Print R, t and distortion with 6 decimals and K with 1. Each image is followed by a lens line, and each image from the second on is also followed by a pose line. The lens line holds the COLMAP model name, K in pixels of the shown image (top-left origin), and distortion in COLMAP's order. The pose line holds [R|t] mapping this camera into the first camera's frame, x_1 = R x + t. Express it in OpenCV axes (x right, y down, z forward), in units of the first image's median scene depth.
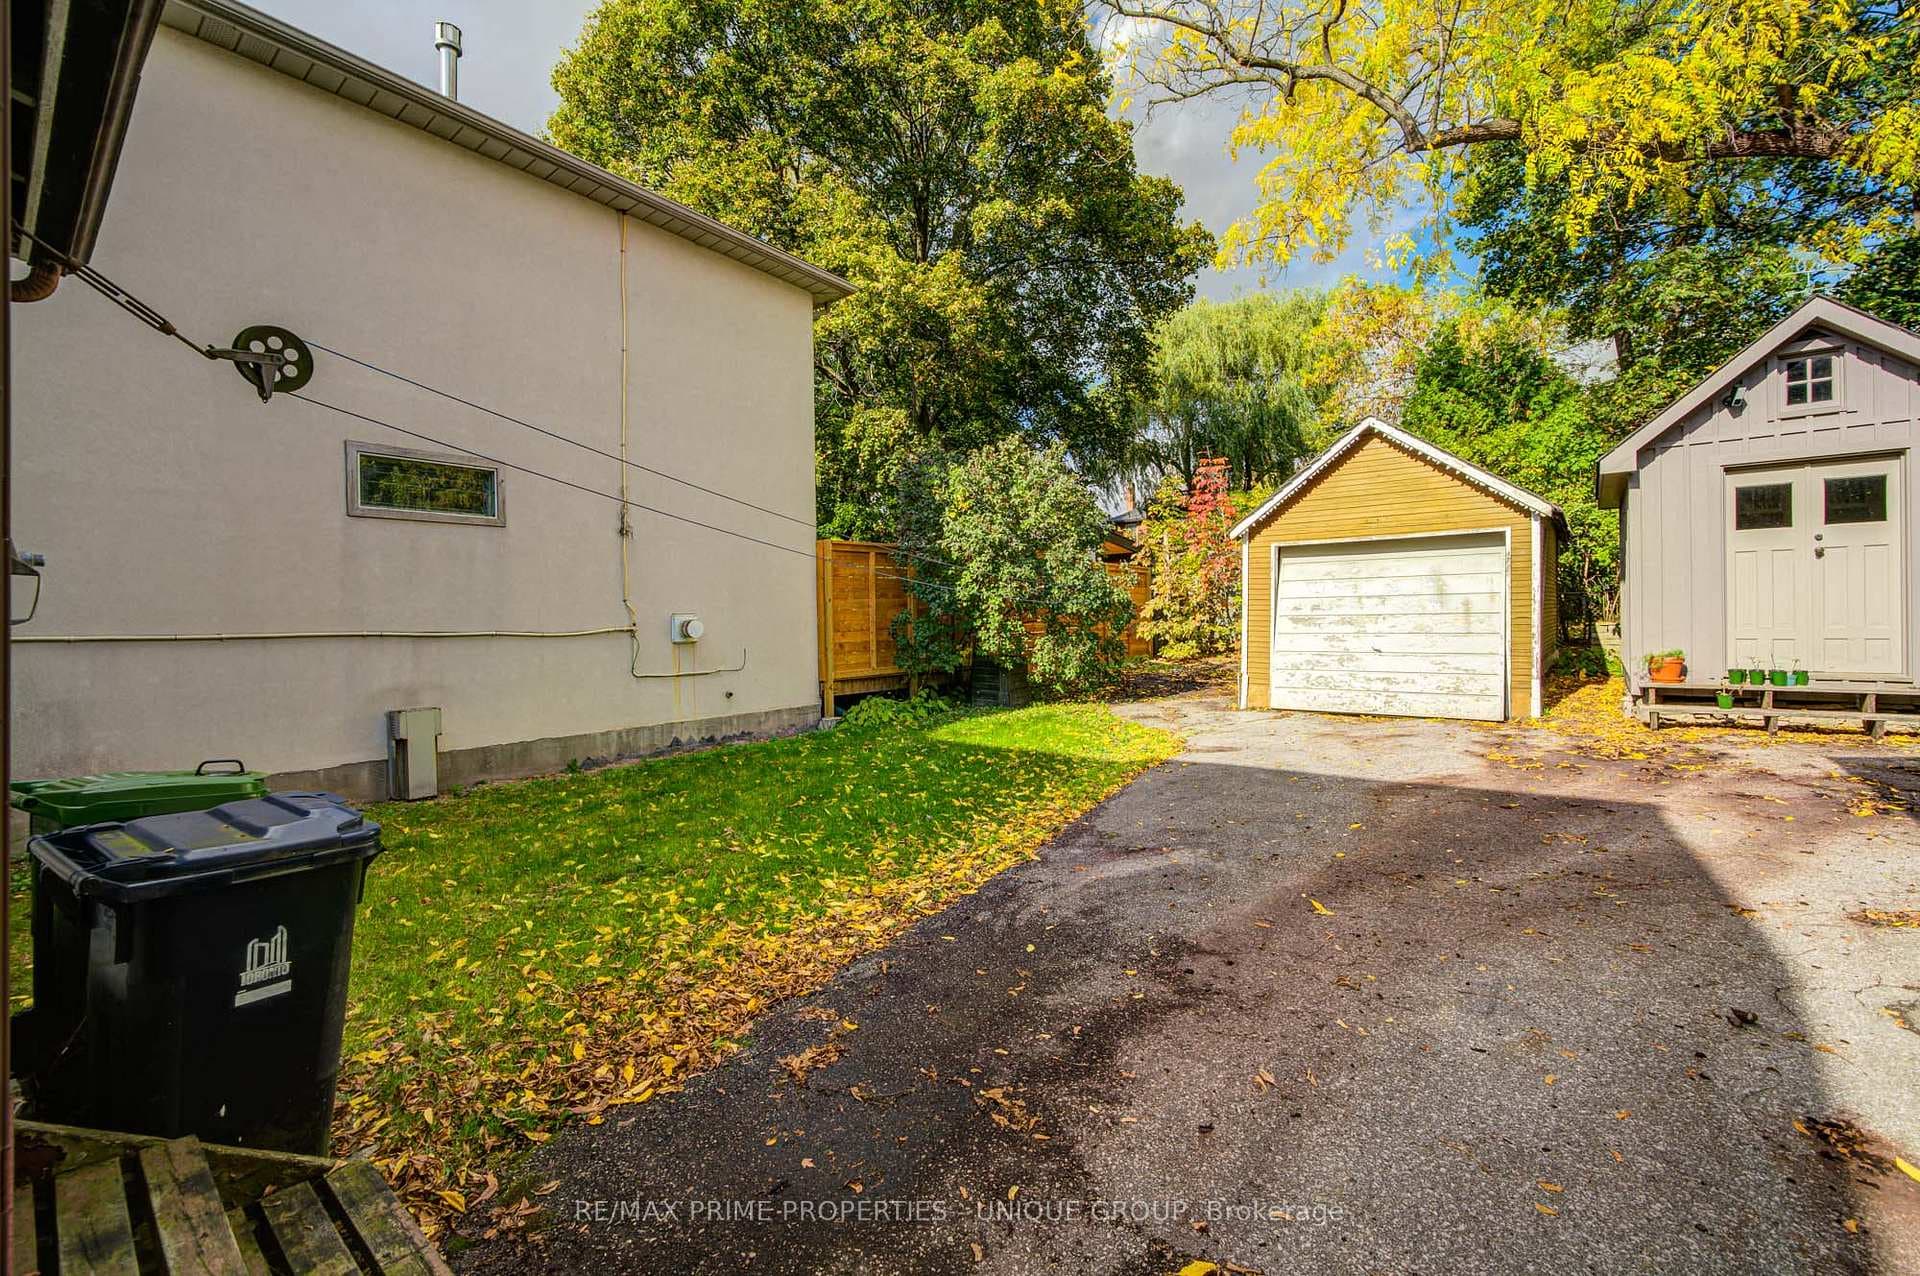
lens RADIAL K [[790.8, 0, 956.8], [0, 790.8, 627.5], [0, 0, 1]] dist [-0.009463, 0.001118]
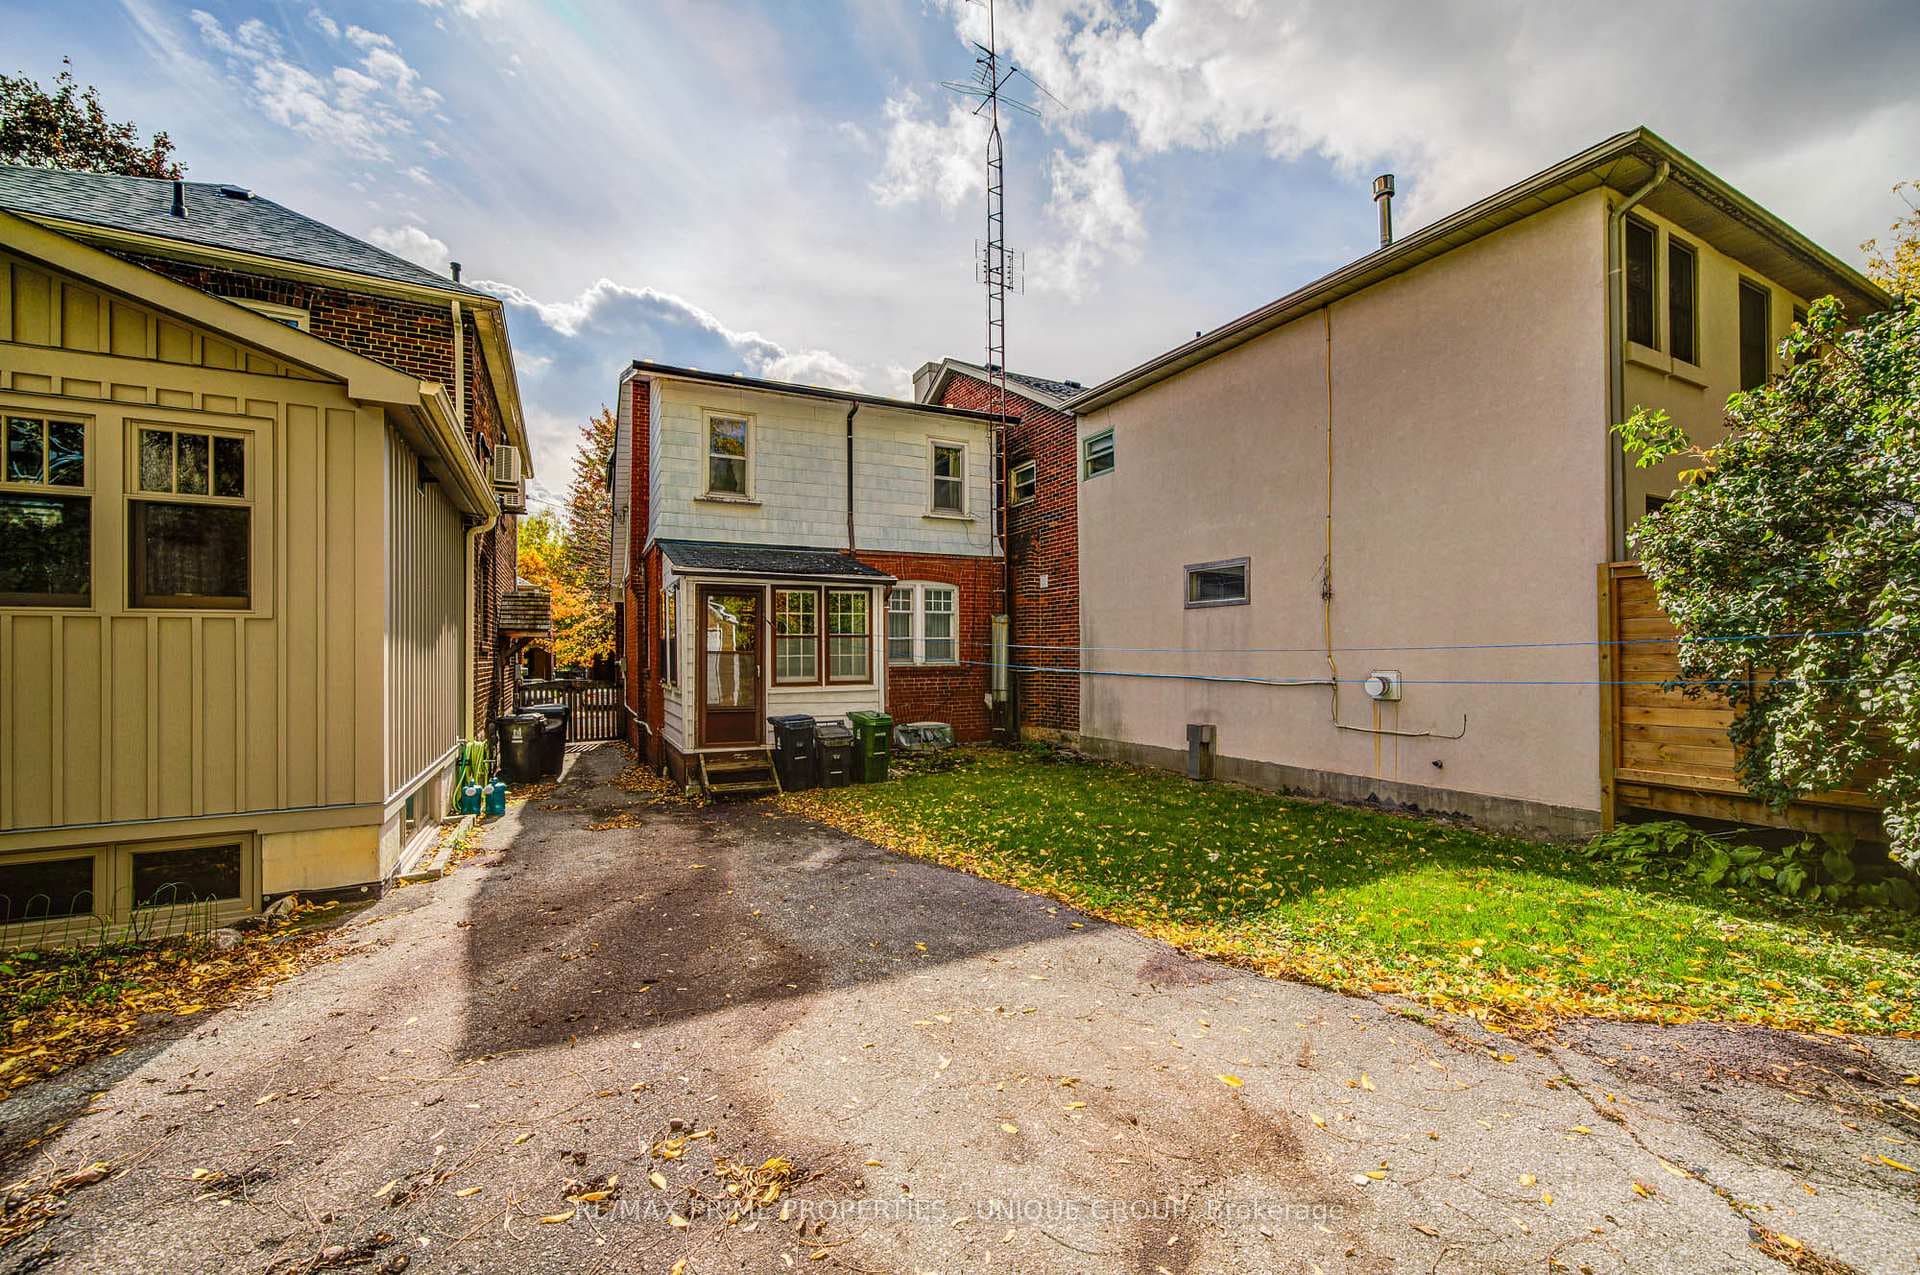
lens RADIAL K [[723.2, 0, 948.4], [0, 723.2, 647.7], [0, 0, 1]] dist [-0.006881, 0.002619]
pose [[-0.398030, 0.016304, -0.917228, 1.349339], [0.007155, 0.999867, 0.014668, -0.121182], [0.917345, -0.000724, -0.398093, 1.699502]]
